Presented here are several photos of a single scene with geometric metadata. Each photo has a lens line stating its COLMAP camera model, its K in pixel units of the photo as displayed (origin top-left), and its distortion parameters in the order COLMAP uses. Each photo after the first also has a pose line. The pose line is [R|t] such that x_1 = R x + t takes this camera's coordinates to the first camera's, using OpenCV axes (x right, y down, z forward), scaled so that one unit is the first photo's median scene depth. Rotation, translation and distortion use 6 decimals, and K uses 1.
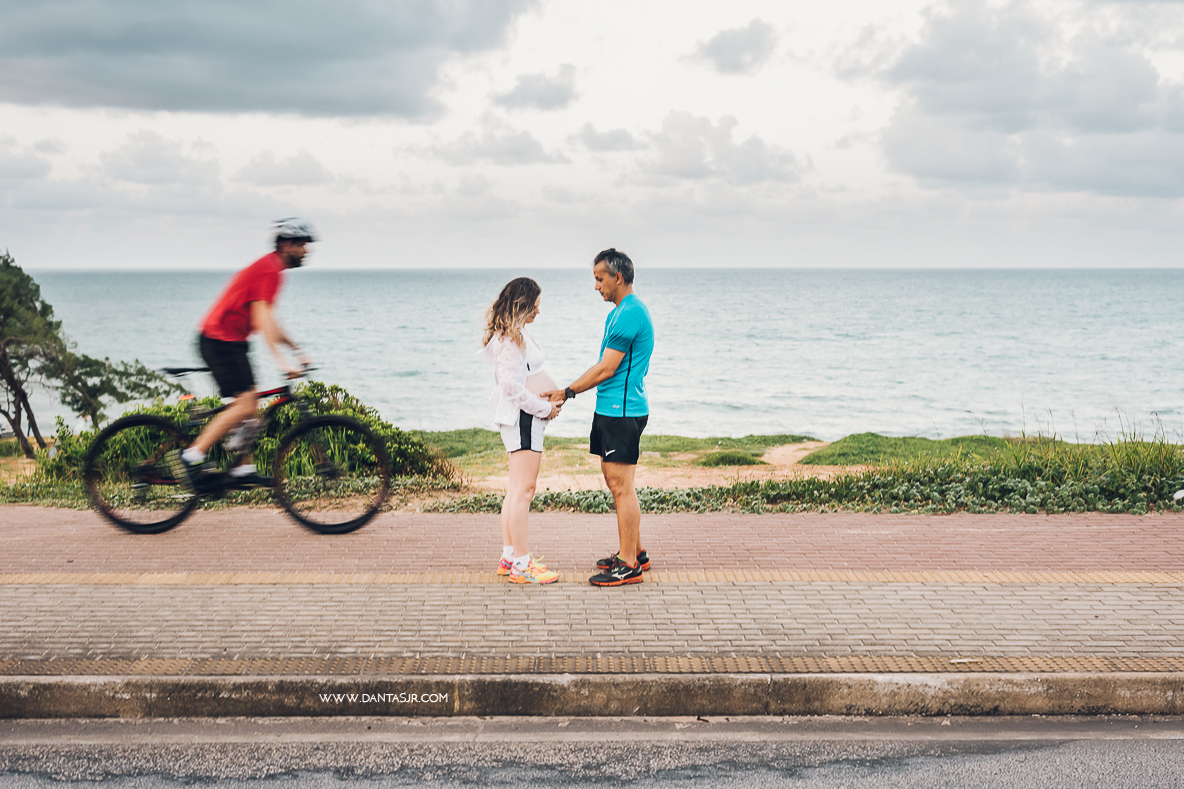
lens RADIAL K [[1896.0, 0, 588.5], [0, 1896.0, 392.0], [0, 0, 1]] dist [0.007585, 0.000000]
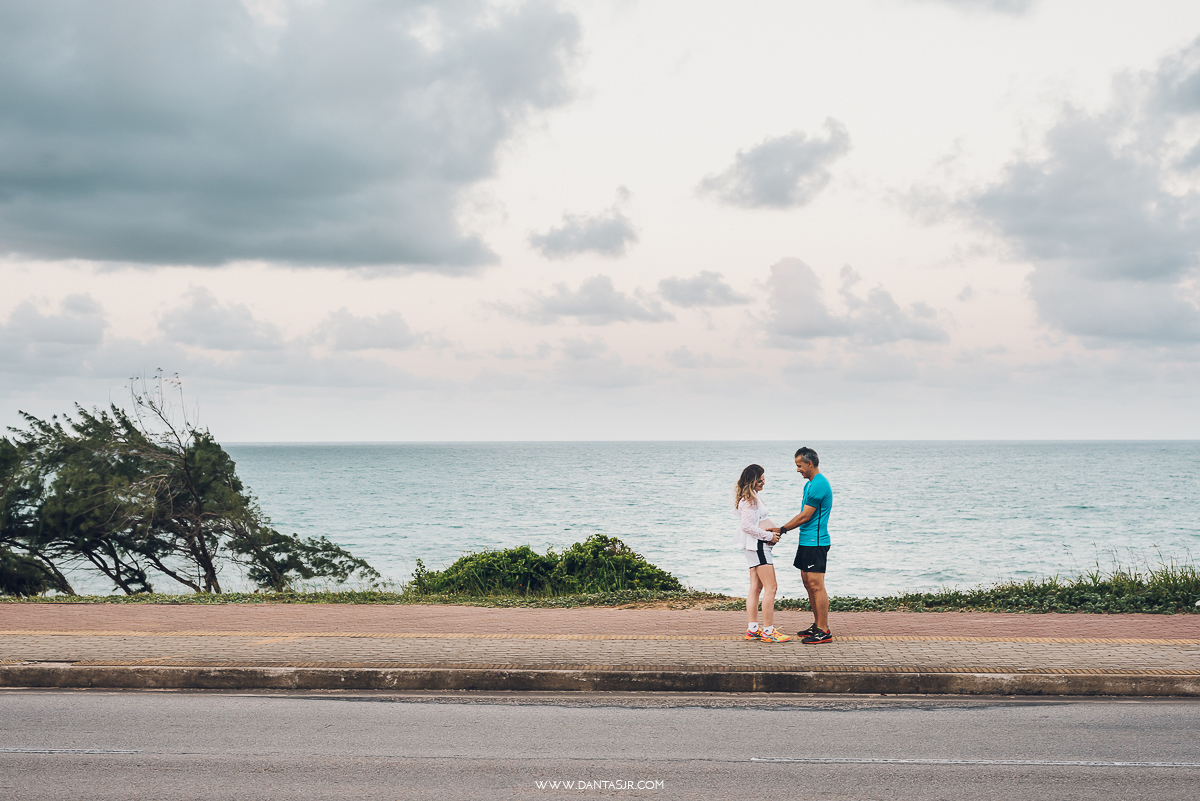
lens RADIAL K [[1921.6, 0, 608.5], [0, 1921.6, 397.2], [0, 0, 1]] dist [0.007585, 0.000000]
pose [[0.996528, -0.003822, -0.083175, -0.032819], [-0.003642, 0.995989, -0.089396, 0.029283], [0.083183, 0.089389, 0.992517, -0.592659]]
